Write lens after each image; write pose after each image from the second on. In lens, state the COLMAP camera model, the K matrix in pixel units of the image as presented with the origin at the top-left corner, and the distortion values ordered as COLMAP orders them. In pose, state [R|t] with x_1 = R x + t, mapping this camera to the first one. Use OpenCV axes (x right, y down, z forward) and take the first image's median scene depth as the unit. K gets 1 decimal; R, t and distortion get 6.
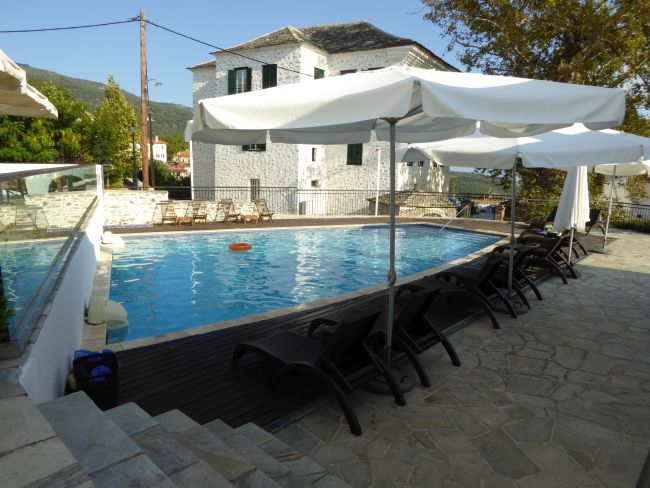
lens RADIAL K [[455.0, 0, 325.0], [0, 455.0, 244.0], [0, 0, 1]] dist [-0.004845, -0.001461]
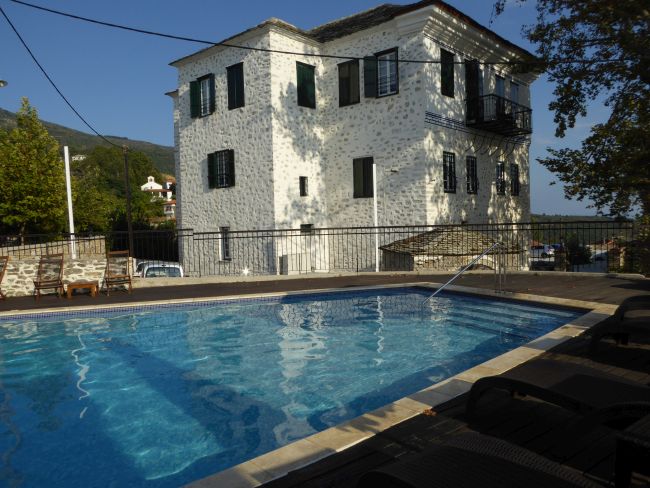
lens RADIAL K [[504.1, 0, 325.0], [0, 504.1, 244.0], [0, 0, 1]] dist [0.003209, -0.001518]
pose [[0.980977, -0.049626, -0.187674, 0.149082], [0.026292, 0.991829, -0.124837, -0.015952], [0.192335, 0.117528, 0.974266, 0.292026]]
